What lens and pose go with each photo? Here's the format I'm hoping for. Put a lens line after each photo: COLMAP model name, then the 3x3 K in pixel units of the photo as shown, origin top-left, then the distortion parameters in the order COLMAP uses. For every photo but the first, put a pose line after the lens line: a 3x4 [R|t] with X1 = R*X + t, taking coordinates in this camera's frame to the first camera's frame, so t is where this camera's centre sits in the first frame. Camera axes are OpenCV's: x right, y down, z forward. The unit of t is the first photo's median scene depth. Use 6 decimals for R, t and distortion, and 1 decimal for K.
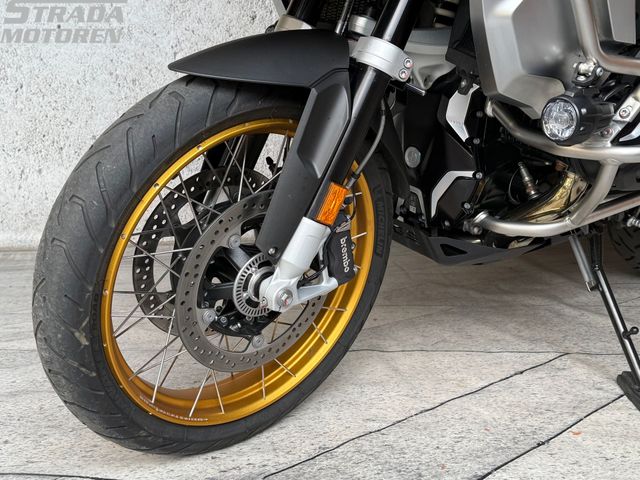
lens RADIAL K [[765.1, 0, 320.0], [0, 765.1, 240.0], [0, 0, 1]] dist [0.187036, -0.414456]
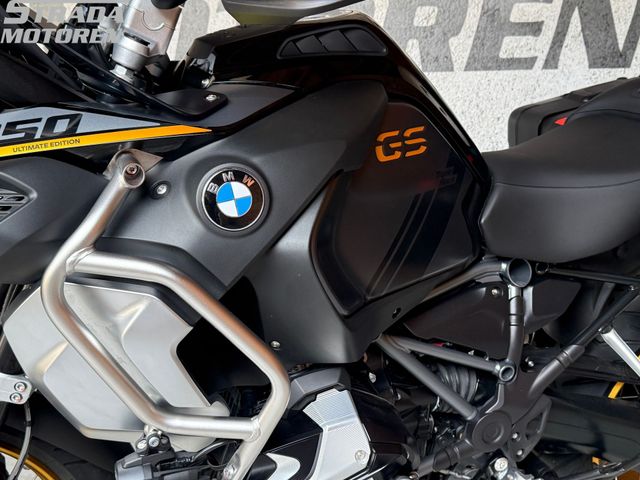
lens RADIAL K [[763.4, 0, 315.7], [0, 763.4, 241.0], [0, 0, 1]] dist [0.214633, -0.492023]
pose [[0.950881, 0.041296, -0.306791, 0.695918], [-0.060812, 0.996670, -0.054326, -0.356780], [0.303526, 0.070314, 0.950225, 0.196008]]
